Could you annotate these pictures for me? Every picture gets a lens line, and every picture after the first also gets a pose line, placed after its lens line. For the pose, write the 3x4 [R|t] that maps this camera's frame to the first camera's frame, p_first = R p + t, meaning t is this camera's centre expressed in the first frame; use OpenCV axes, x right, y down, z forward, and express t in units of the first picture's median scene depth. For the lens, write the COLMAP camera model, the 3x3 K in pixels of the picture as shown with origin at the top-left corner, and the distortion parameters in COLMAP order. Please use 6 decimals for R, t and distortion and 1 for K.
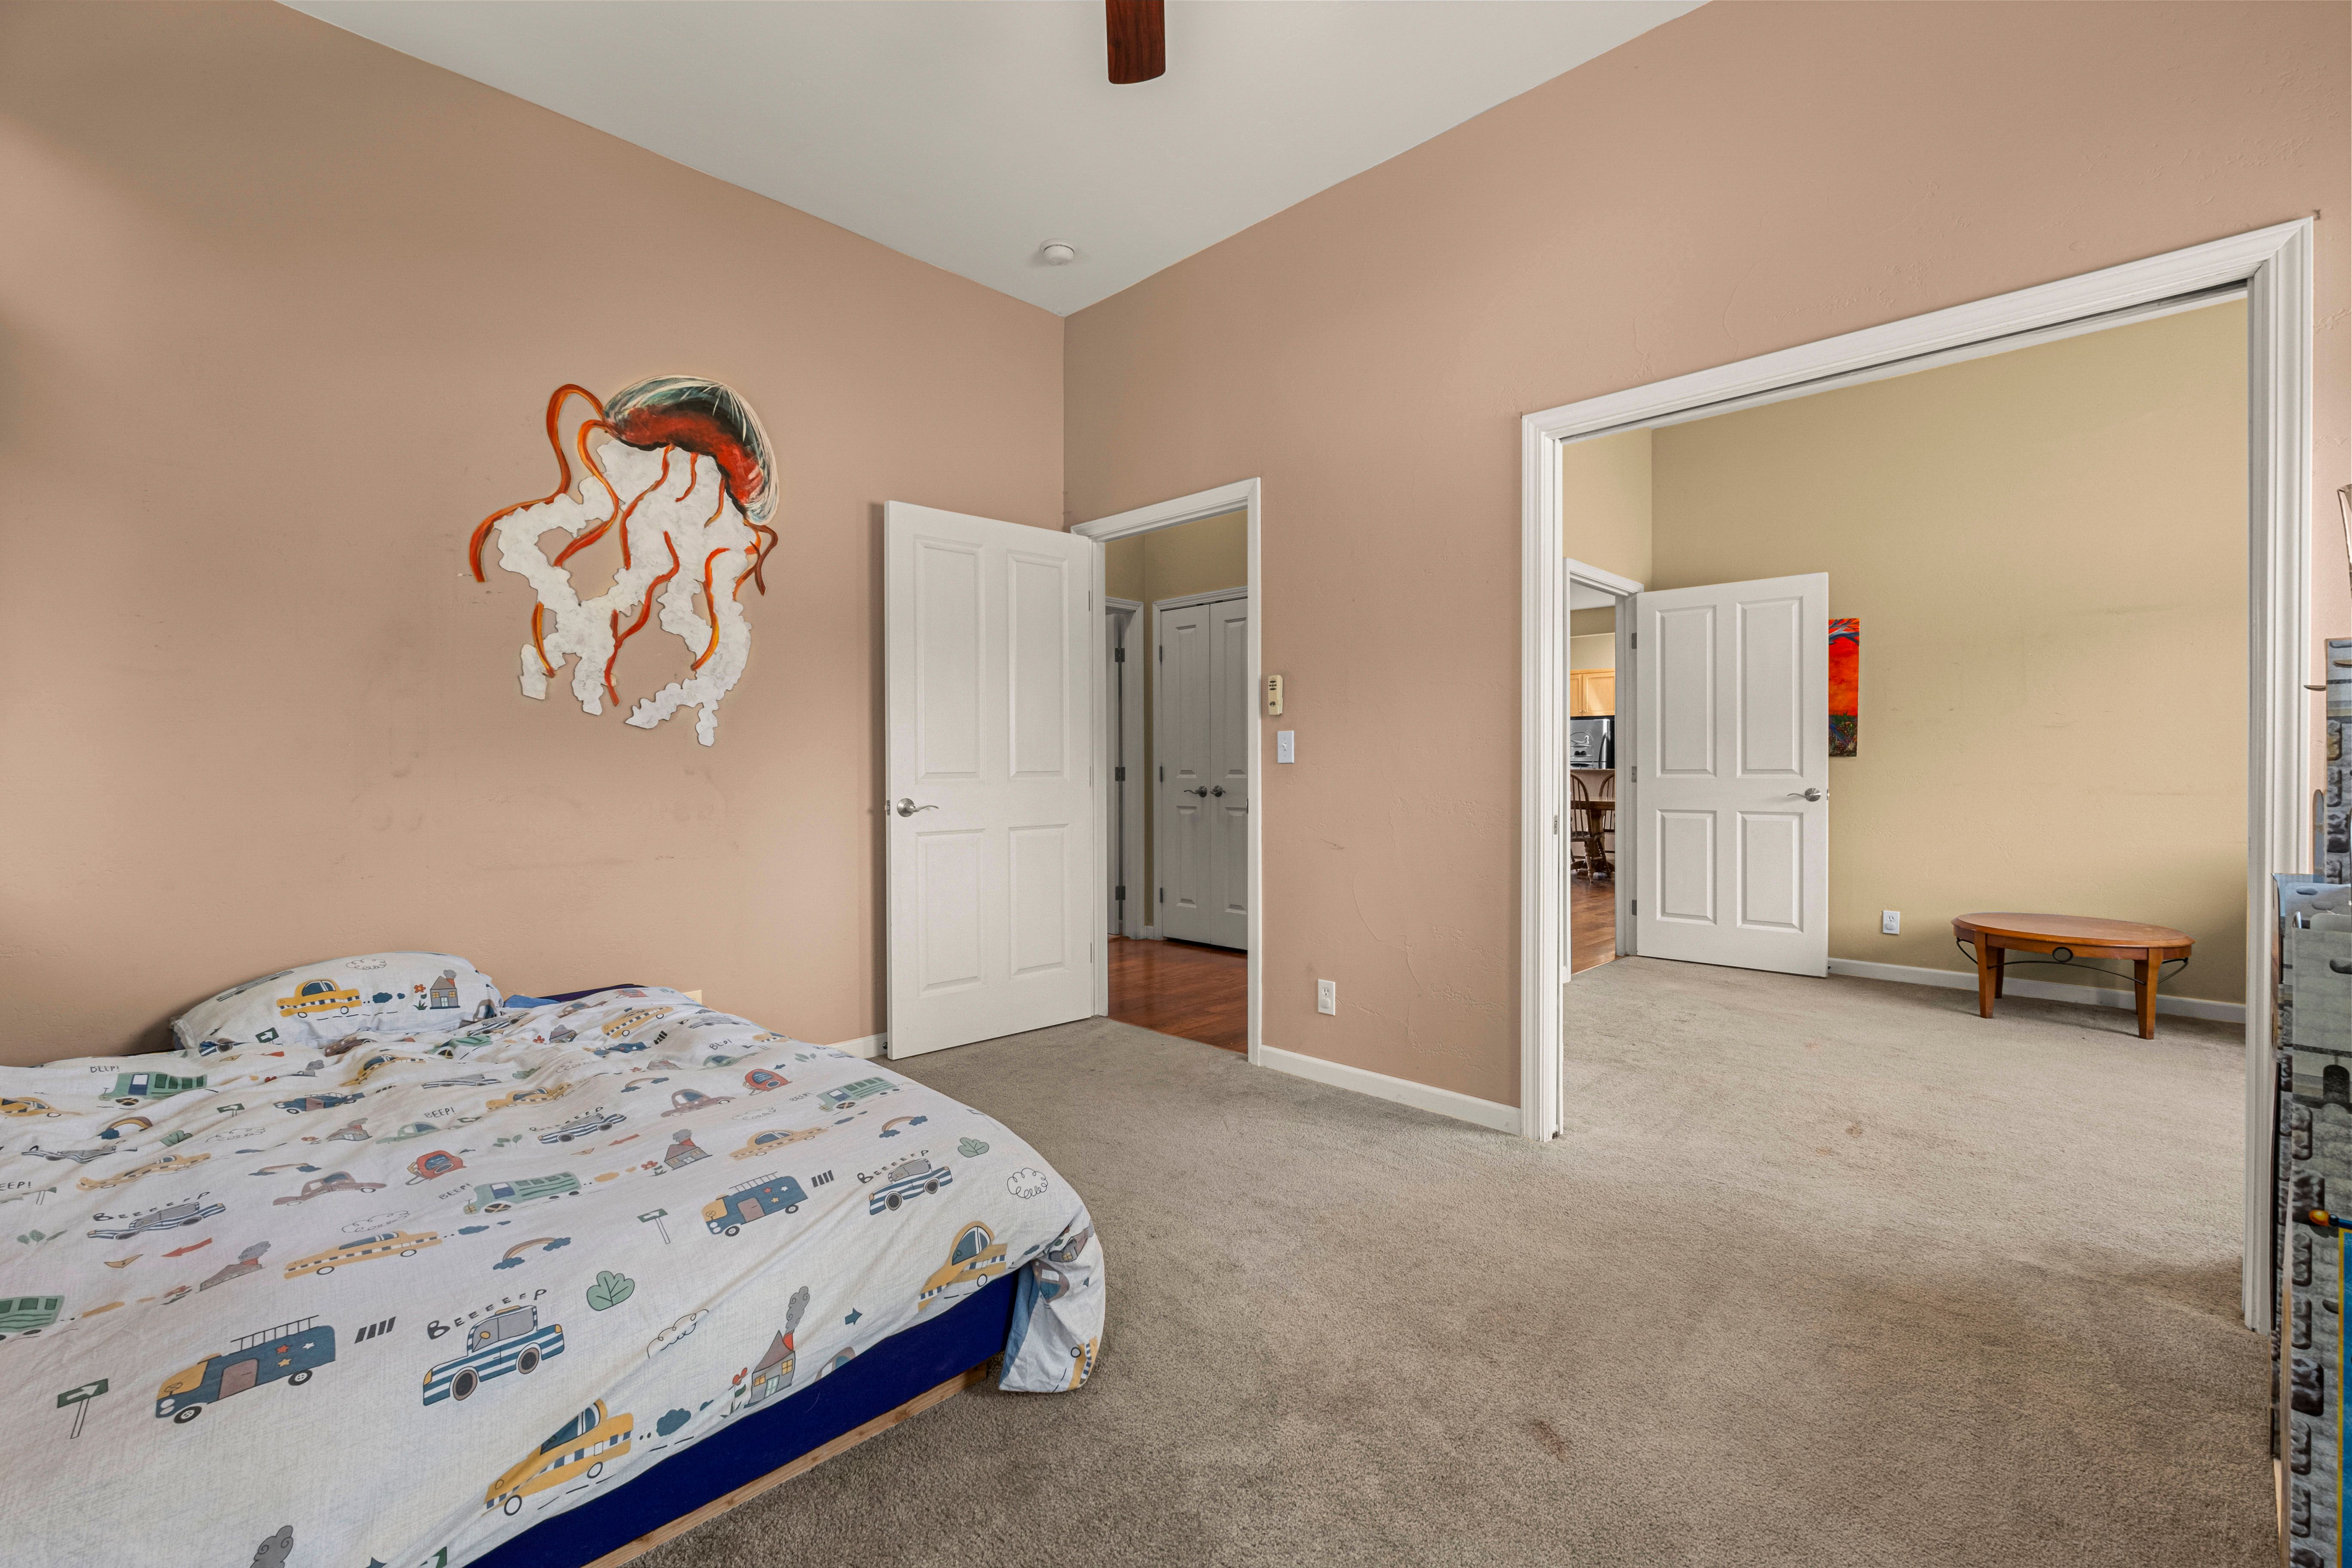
lens RADIAL K [[1007.9, 0, 1177.0], [0, 1007.9, 777.6], [0, 0, 1]] dist [-0.008818, 0.001216]
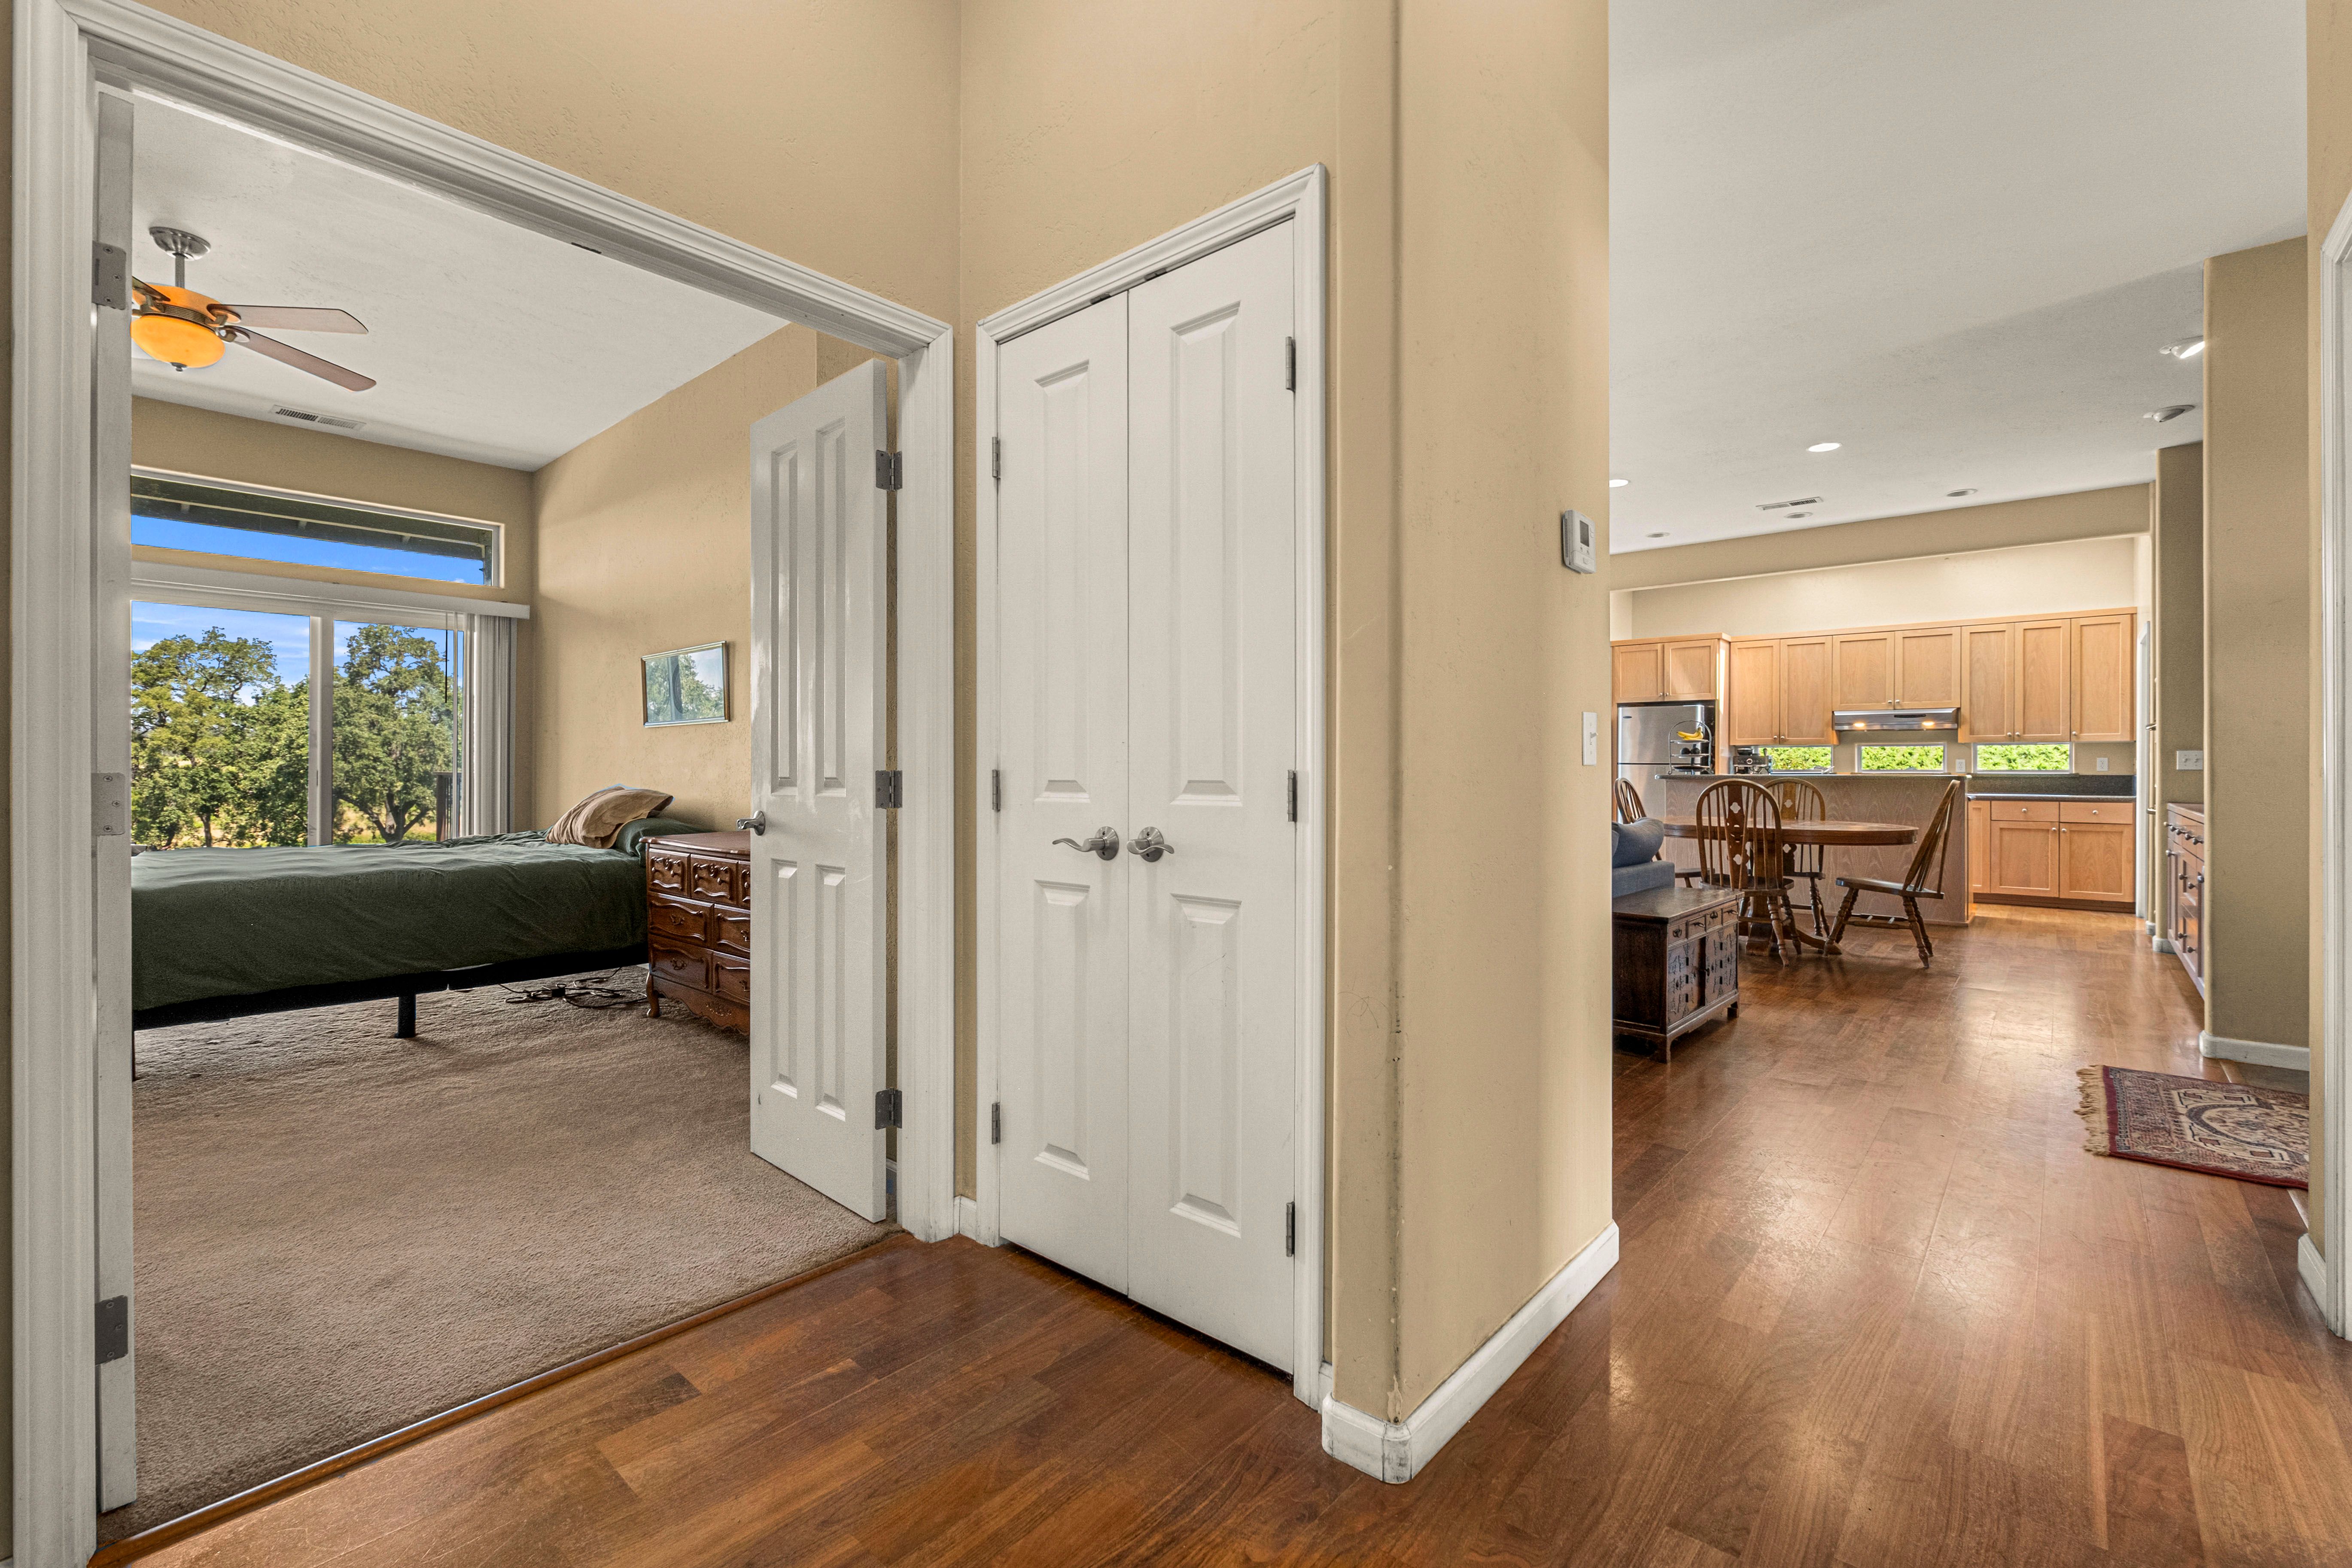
lens RADIAL K [[1007.9, 0, 1189.0], [0, 1007.9, 767.8], [0, 0, 1]] dist [-0.008818, 0.001216]
pose [[0.997094, 0.004149, 0.076070, 0.025857], [-0.003275, 0.999927, -0.011620, -0.007841], [-0.076113, 0.011337, 0.997035, 0.629520]]
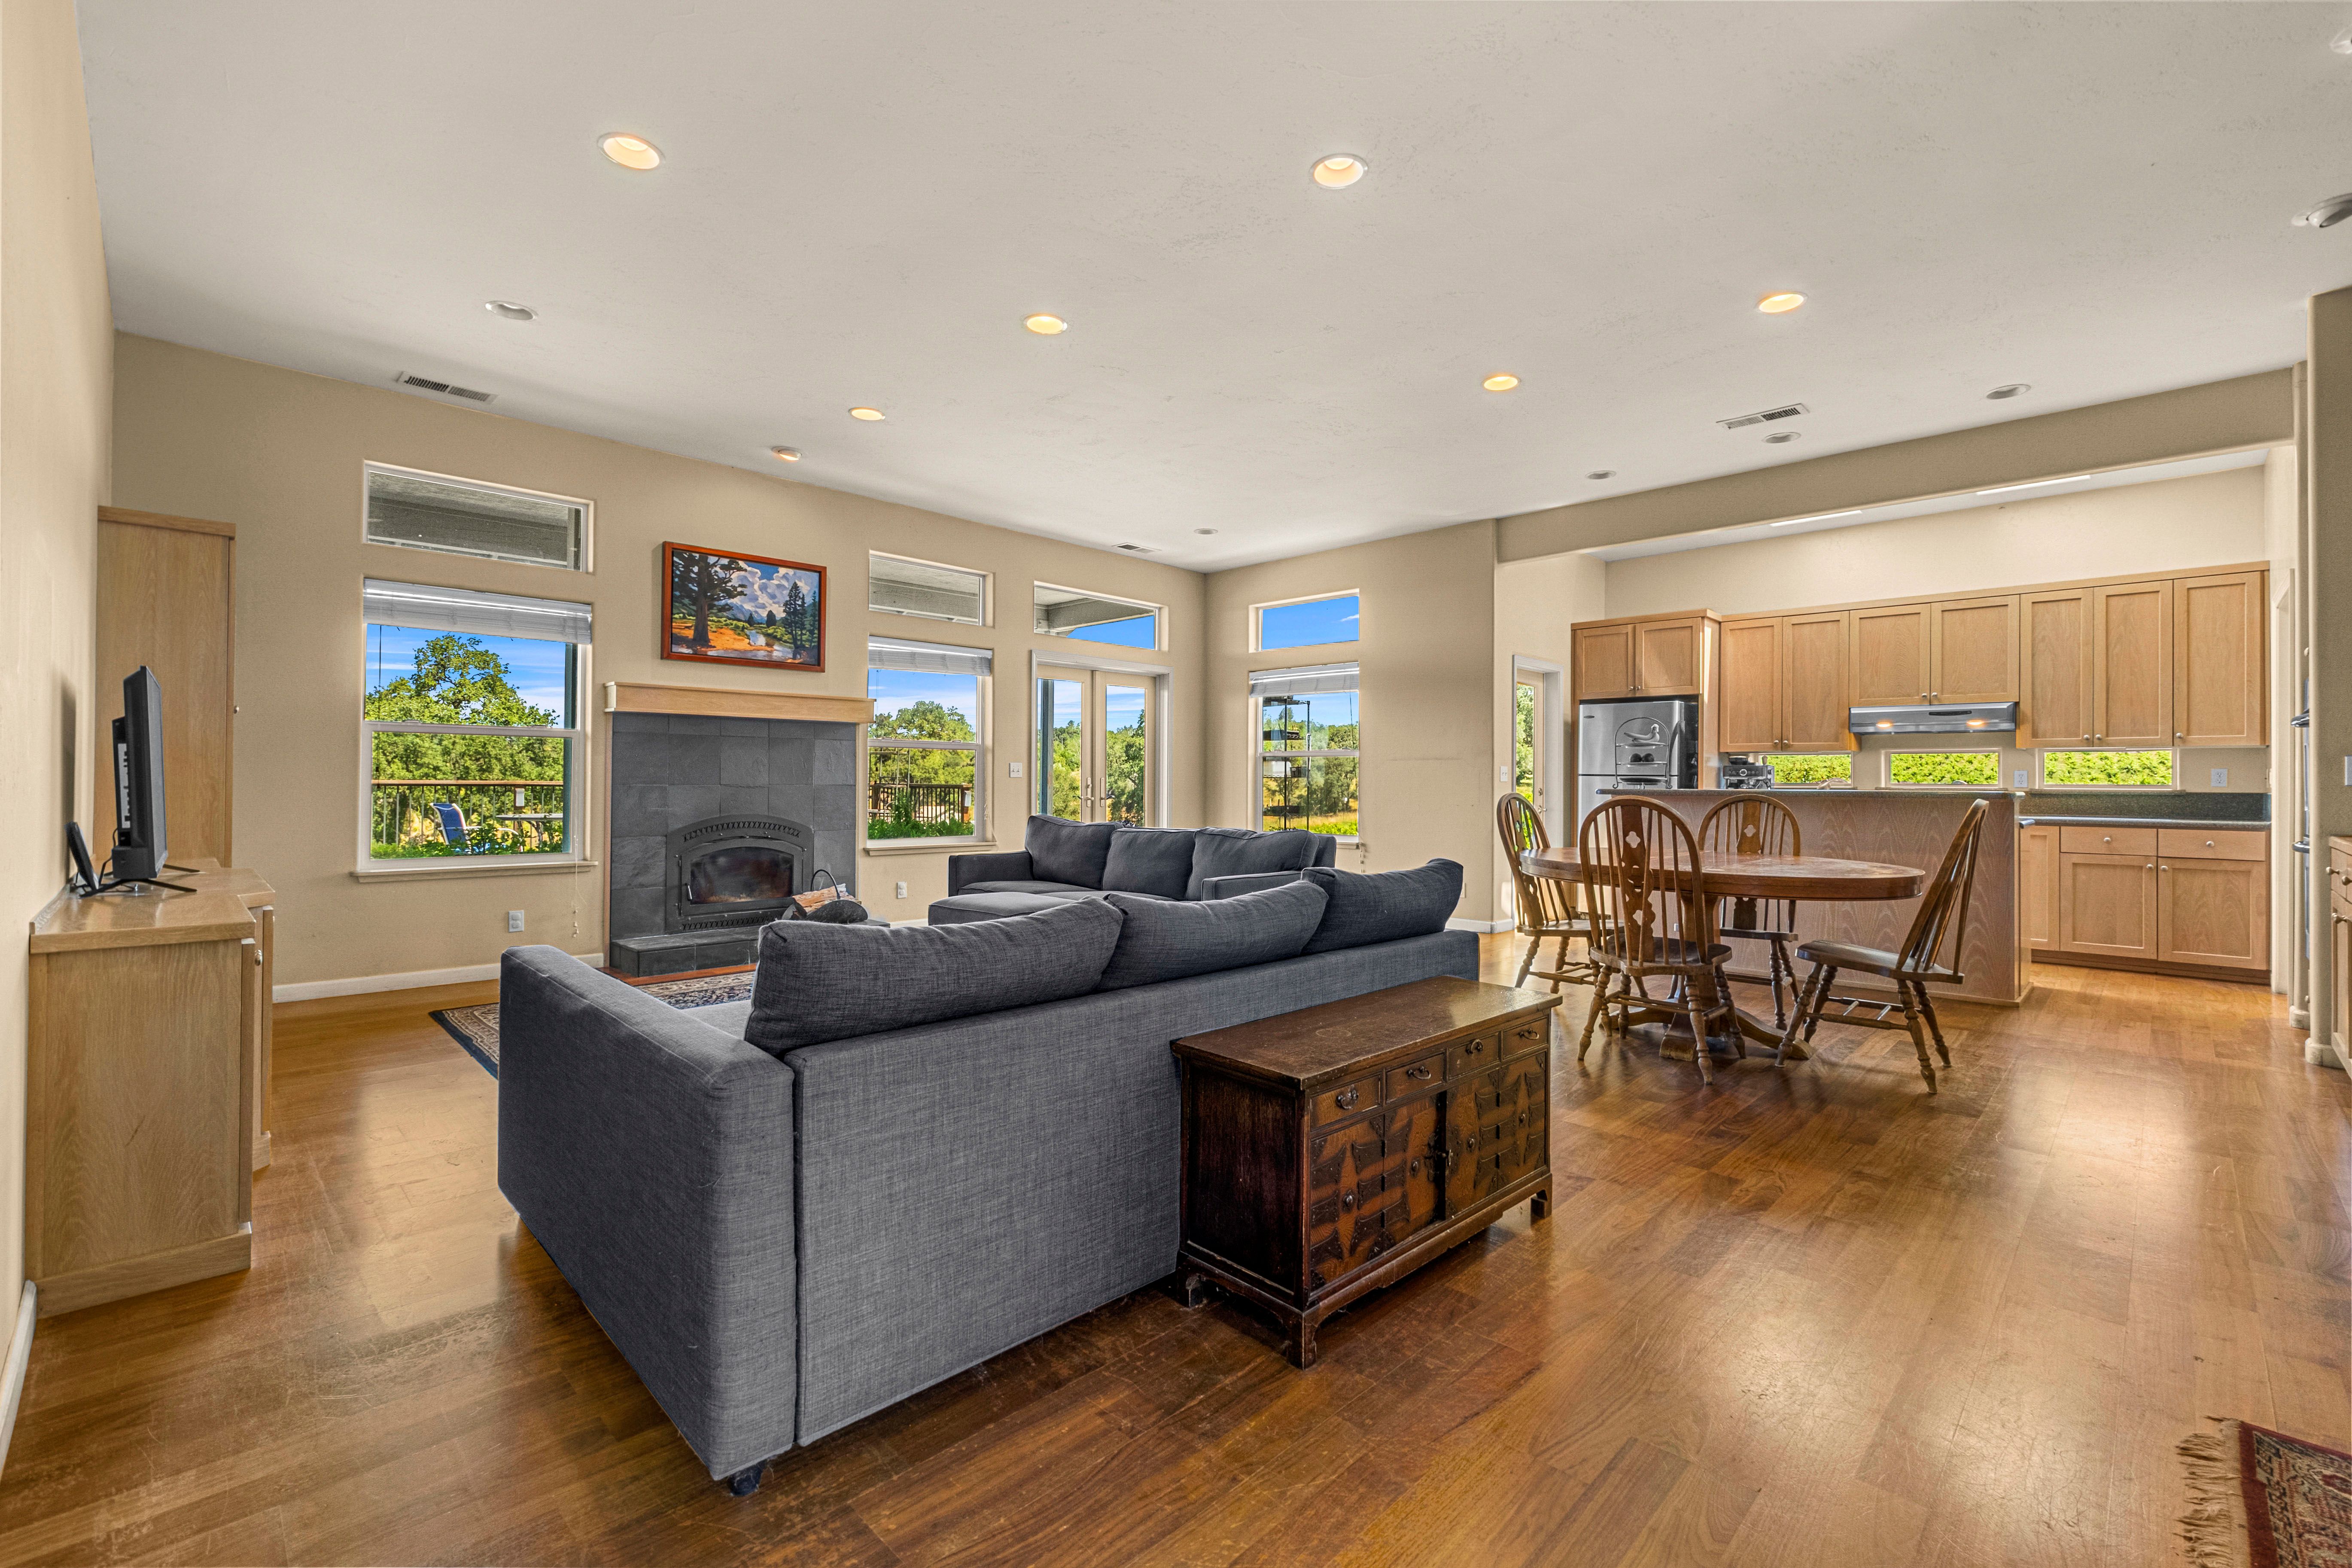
lens RADIAL K [[1007.9, 0, 1178.4], [0, 1007.9, 772.6], [0, 0, 1]] dist [-0.008818, 0.001216]
pose [[0.999892, 0.008194, 0.012205, 0.276929], [-0.007972, 0.999804, -0.018095, -0.010457], [-0.012351, 0.017995, 0.999762, 0.870008]]
